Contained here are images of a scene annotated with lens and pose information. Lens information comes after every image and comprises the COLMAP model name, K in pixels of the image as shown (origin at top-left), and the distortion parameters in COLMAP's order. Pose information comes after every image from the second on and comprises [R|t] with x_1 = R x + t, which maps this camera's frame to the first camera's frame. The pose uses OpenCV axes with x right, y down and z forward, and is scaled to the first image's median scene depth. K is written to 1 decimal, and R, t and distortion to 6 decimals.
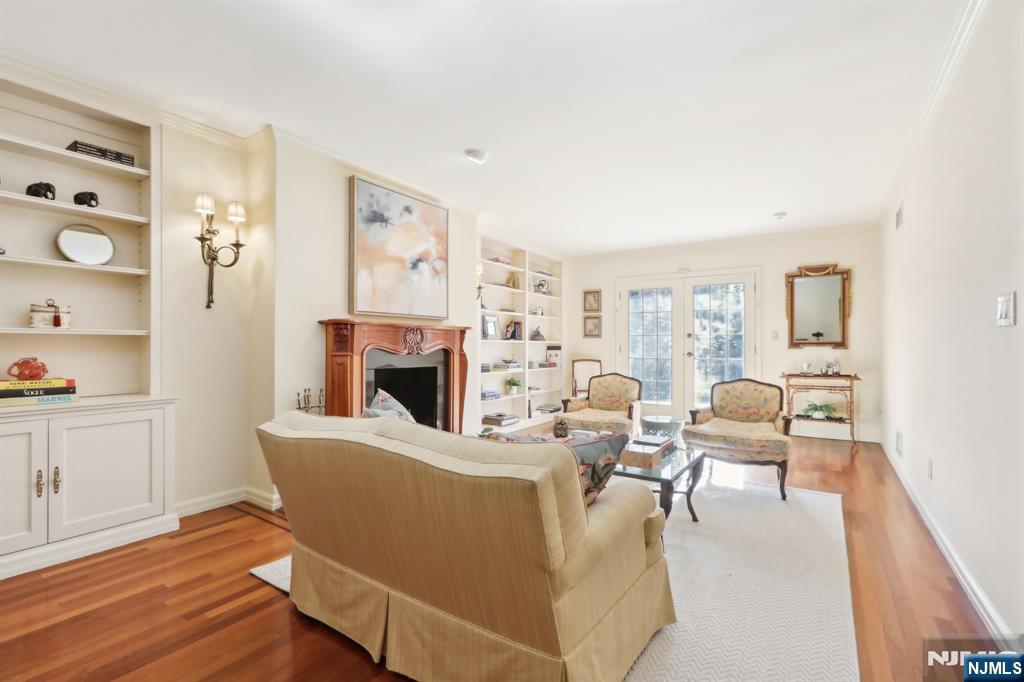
lens RADIAL K [[460.0, 0, 512.0], [0, 460.0, 341.0], [0, 0, 1]] dist [0.001104, 0.000224]
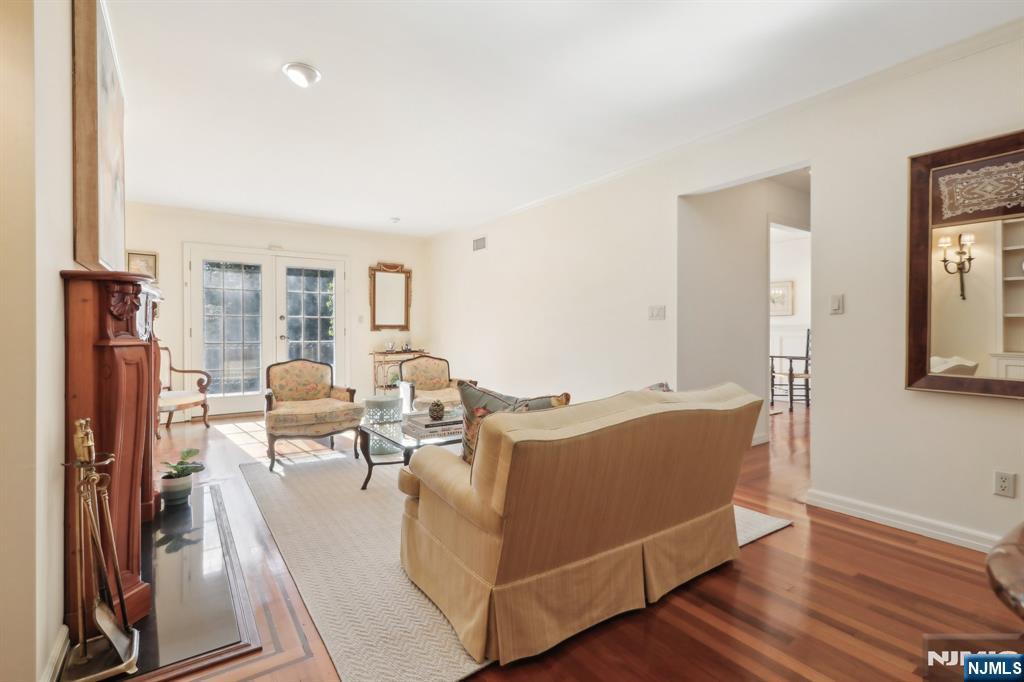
lens RADIAL K [[470.0, 0, 510.5], [0, 470.0, 329.2], [0, 0, 1]] dist [-0.000708, 0.000014]
pose [[0.362549, -0.000318, 0.931965, -0.413088], [-0.009059, 0.999951, 0.003865, 0.004584], [-0.931921, -0.009844, 0.362528, 0.249441]]
